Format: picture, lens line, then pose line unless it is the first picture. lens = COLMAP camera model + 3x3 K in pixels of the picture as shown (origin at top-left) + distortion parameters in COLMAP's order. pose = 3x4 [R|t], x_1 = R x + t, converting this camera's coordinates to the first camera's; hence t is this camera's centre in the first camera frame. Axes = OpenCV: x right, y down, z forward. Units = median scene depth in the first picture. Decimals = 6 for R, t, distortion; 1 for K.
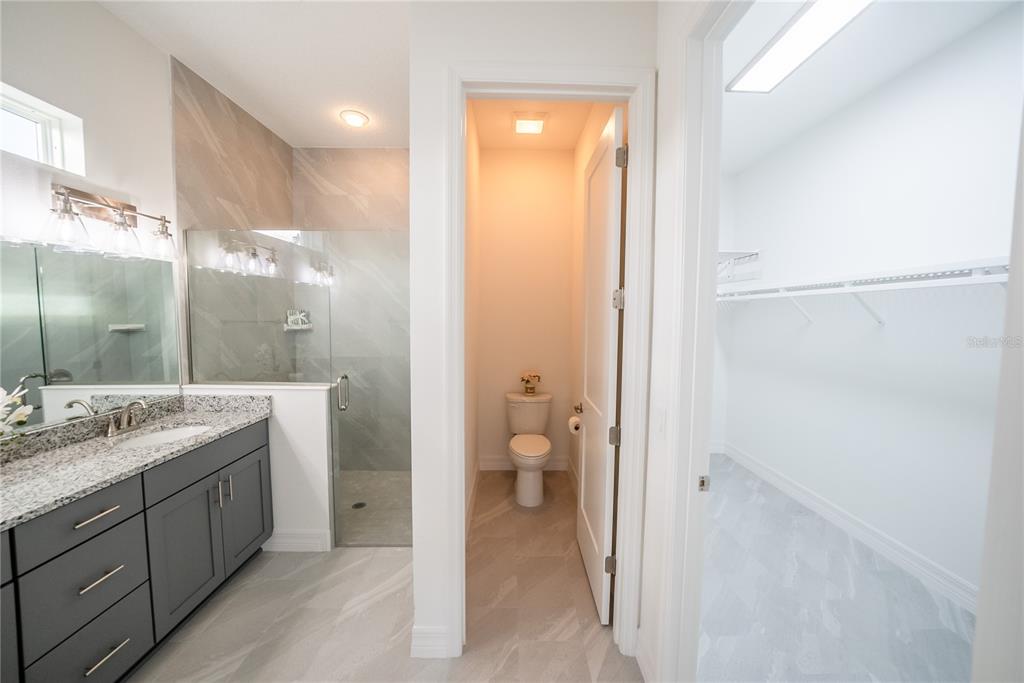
lens RADIAL K [[360.2, 0, 514.8], [0, 360.2, 336.1], [0, 0, 1]] dist [-0.028748, 0.004919]
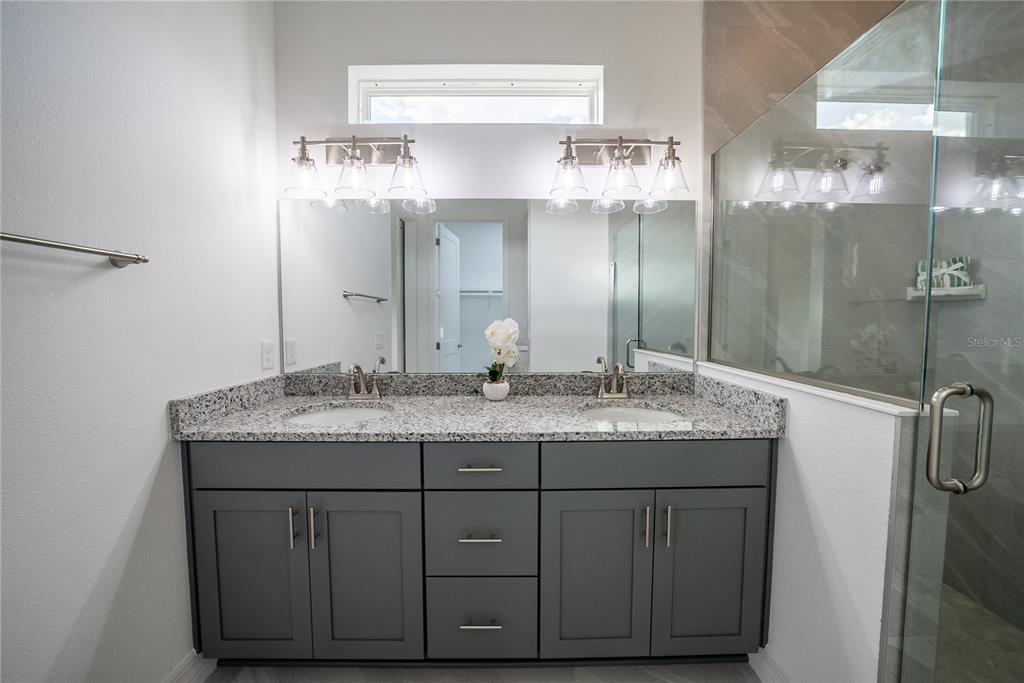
lens RADIAL K [[360.2, 0, 514.8], [0, 360.2, 336.1], [0, 0, 1]] dist [-0.028748, 0.004919]
pose [[-0.001362, 0.041363, -0.999143, -0.170917], [-0.060253, 0.997325, 0.041370, 0.077945], [0.998182, 0.060258, 0.001134, 0.604079]]
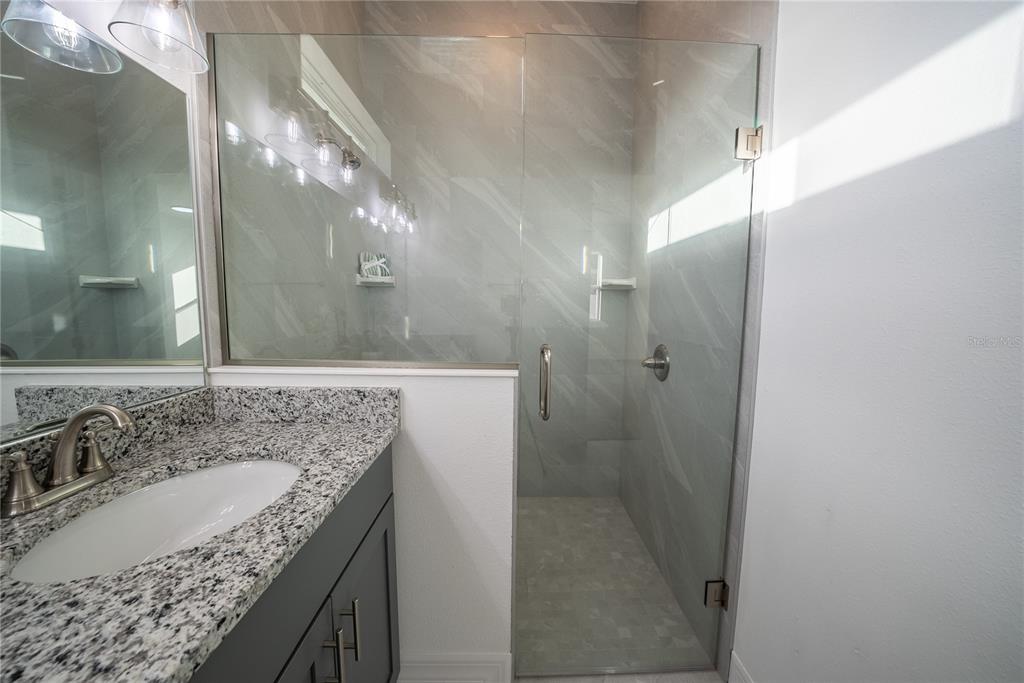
lens RADIAL K [[360.2, 0, 514.8], [0, 360.2, 336.1], [0, 0, 1]] dist [-0.028748, 0.004919]
pose [[0.999995, 0.003049, 0.000075, -0.537119], [-0.003050, 0.999528, 0.030580, 0.082649], [0.000018, -0.030580, 0.999532, 0.529794]]
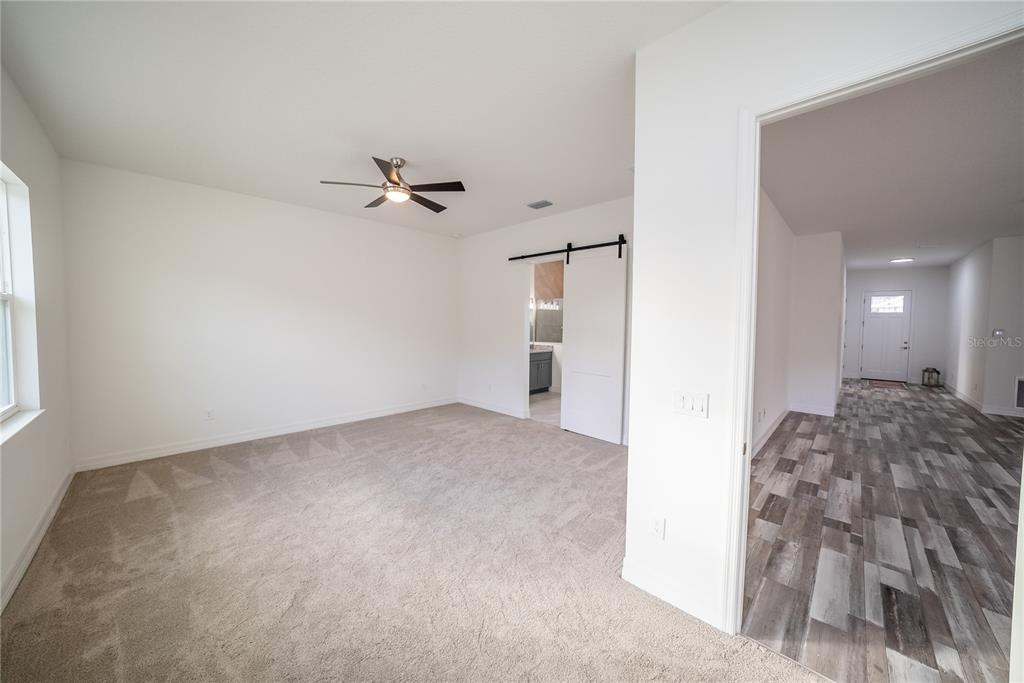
lens RADIAL K [[367.9, 0, 512.9], [0, 367.9, 337.3], [0, 0, 1]] dist [-0.028978, 0.005746]
pose [[0.709925, 0.029752, -0.703648, 1.607255], [-0.047982, 0.998829, -0.006177, 0.129825], [0.702641, 0.038148, 0.710522, -1.887243]]
